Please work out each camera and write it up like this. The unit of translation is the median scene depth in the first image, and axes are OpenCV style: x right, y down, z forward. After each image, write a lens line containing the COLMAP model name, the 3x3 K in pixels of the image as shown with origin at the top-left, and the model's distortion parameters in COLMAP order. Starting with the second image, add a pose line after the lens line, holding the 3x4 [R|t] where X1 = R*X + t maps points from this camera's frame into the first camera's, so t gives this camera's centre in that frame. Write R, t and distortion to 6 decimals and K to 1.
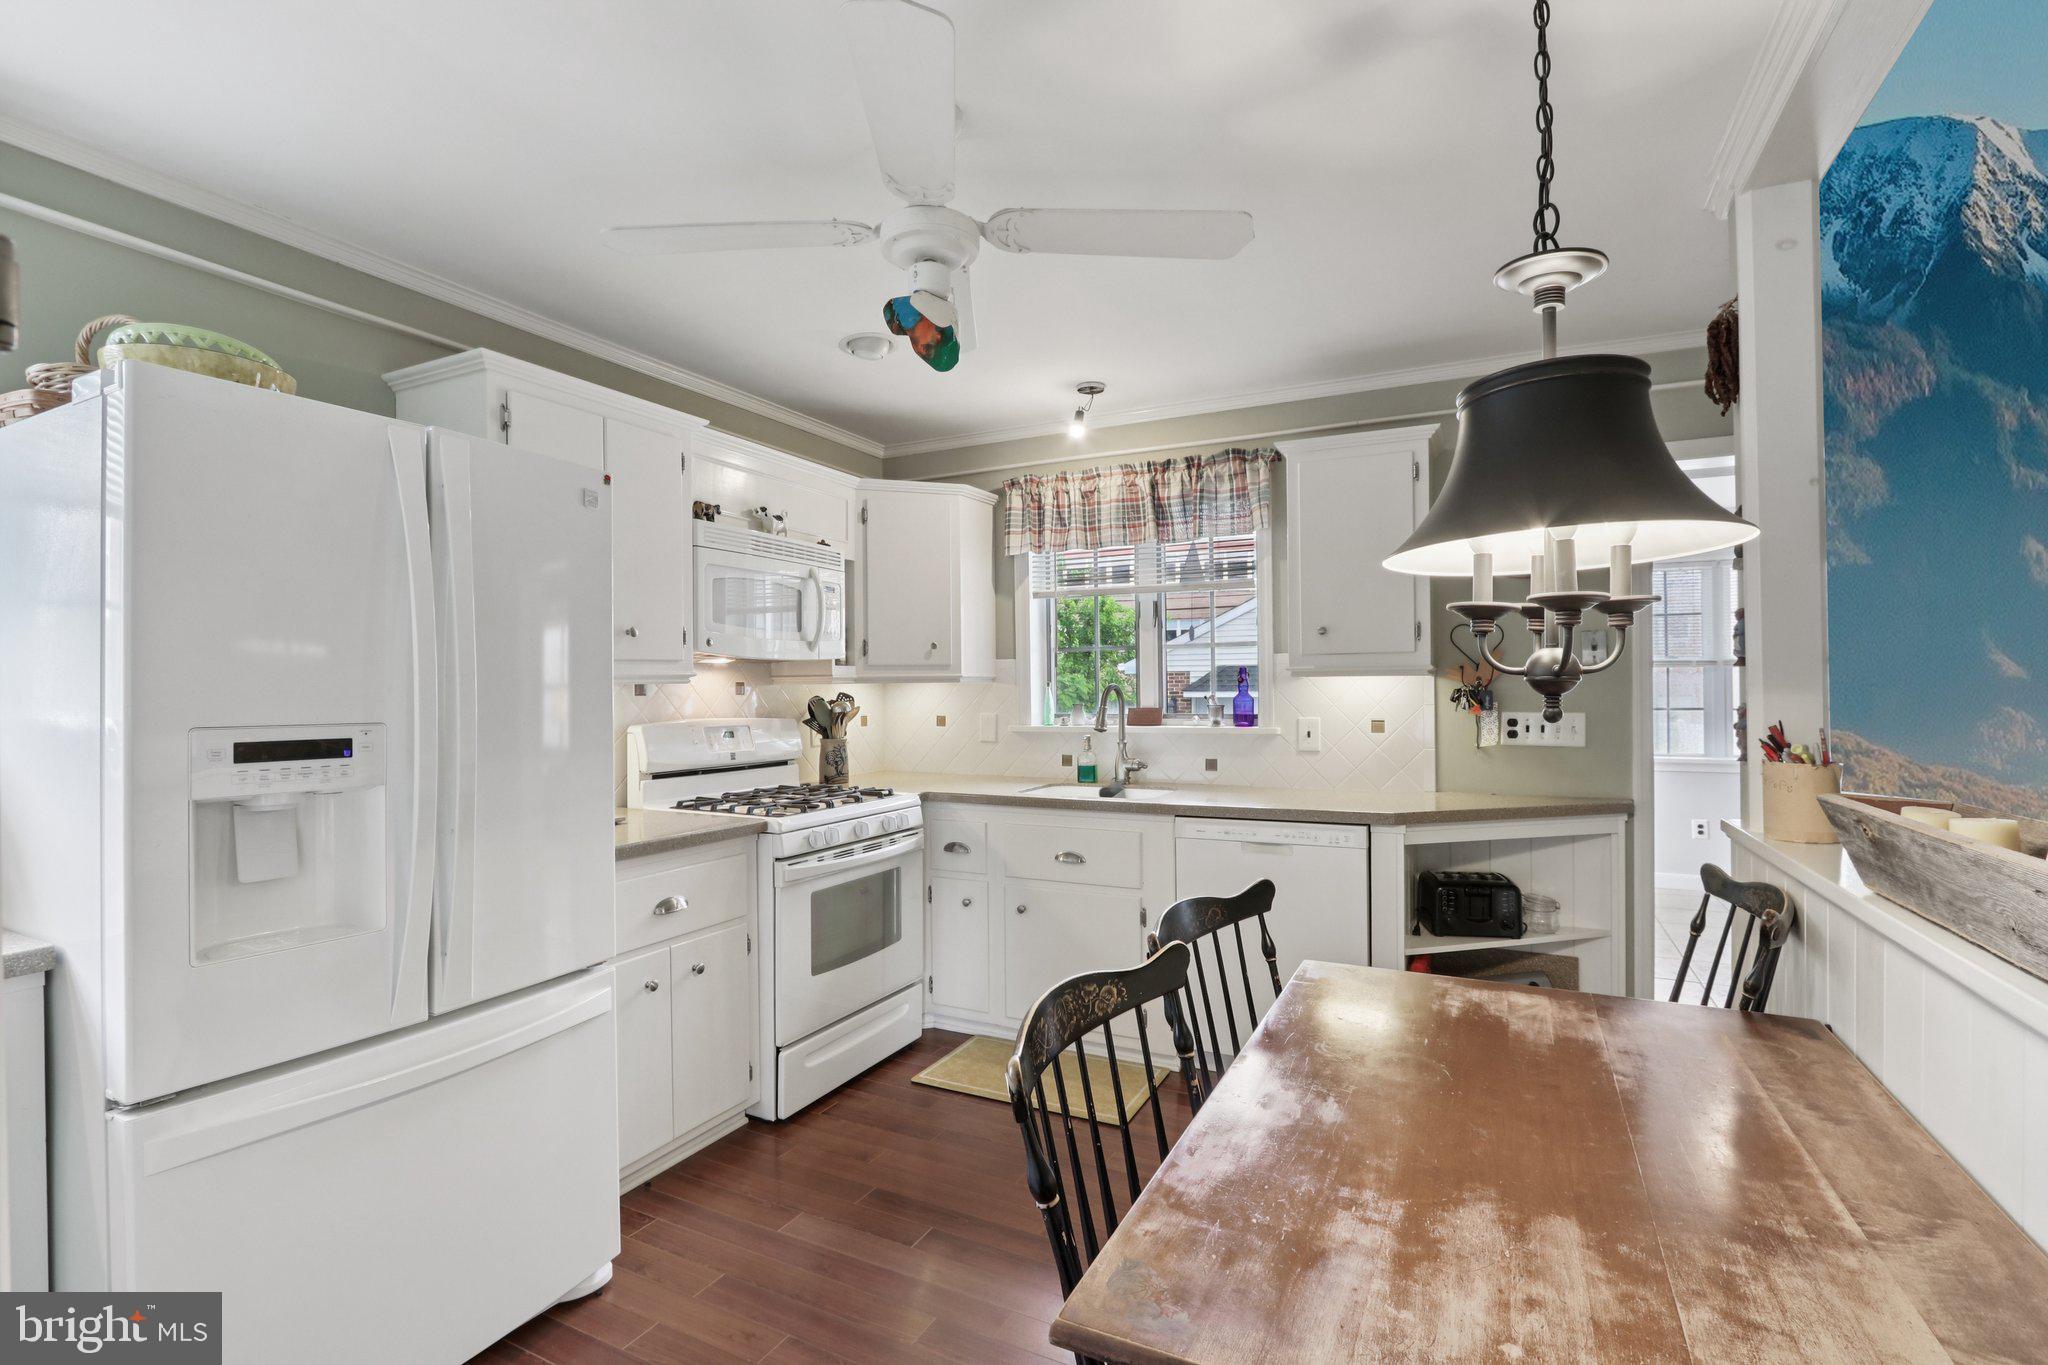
lens RADIAL K [[943.6, 0, 1021.7], [0, 943.6, 690.1], [0, 0, 1]] dist [-0.027547, 0.004208]
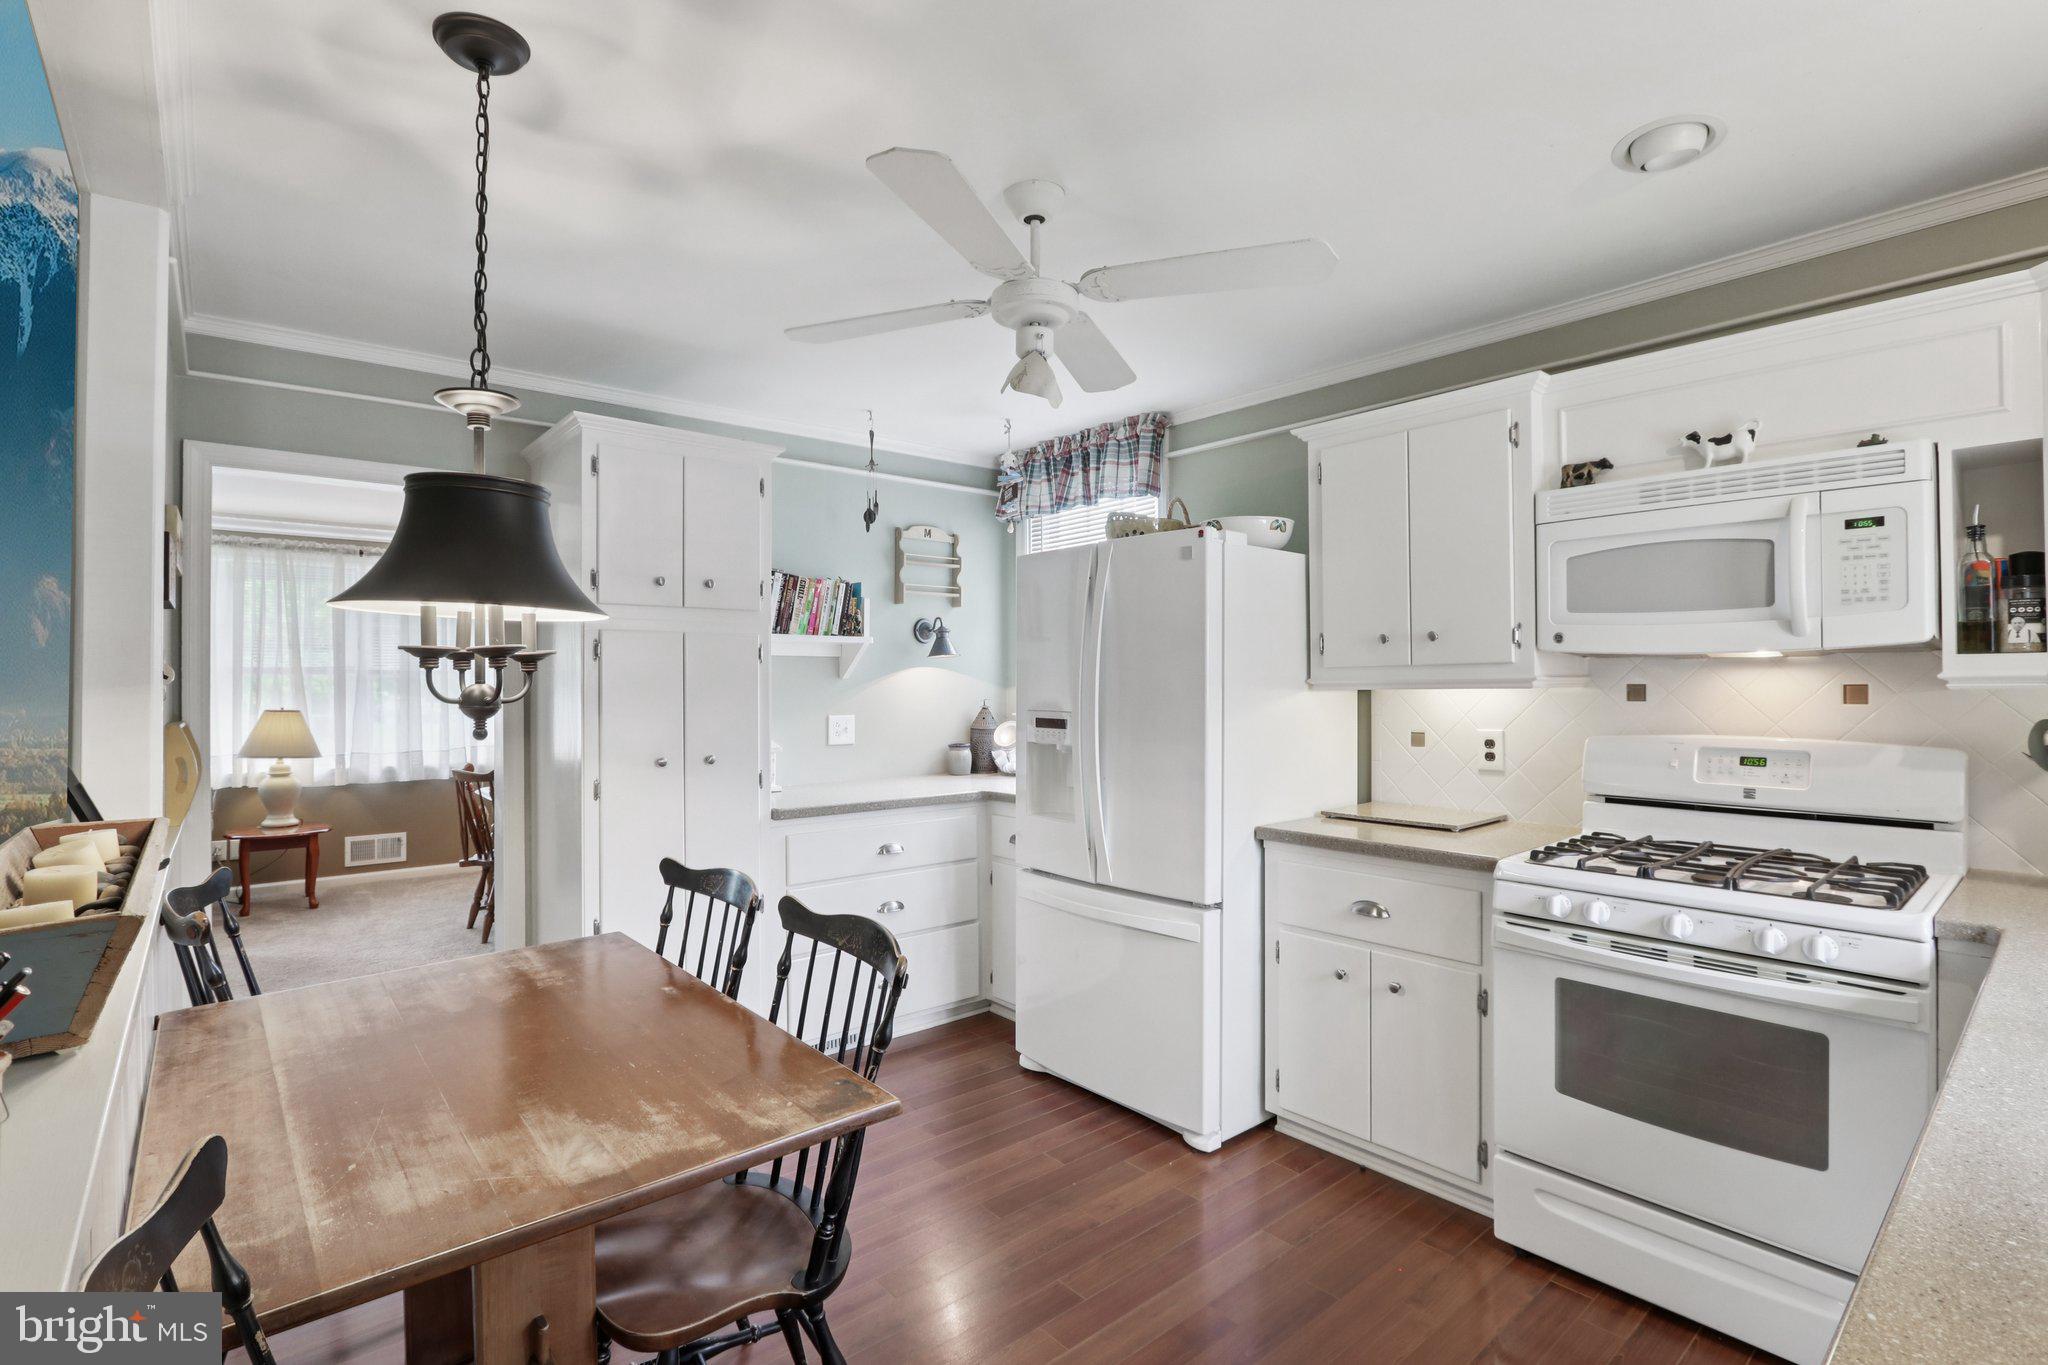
lens RADIAL K [[943.6, 0, 1020.9], [0, 943.6, 671.6], [0, 0, 1]] dist [-0.027547, 0.004208]
pose [[-0.381661, -0.001379, -0.924301, 0.709382], [0.004669, 0.999983, -0.003420, -0.025583], [0.924290, -0.005620, -0.381649, 1.044620]]
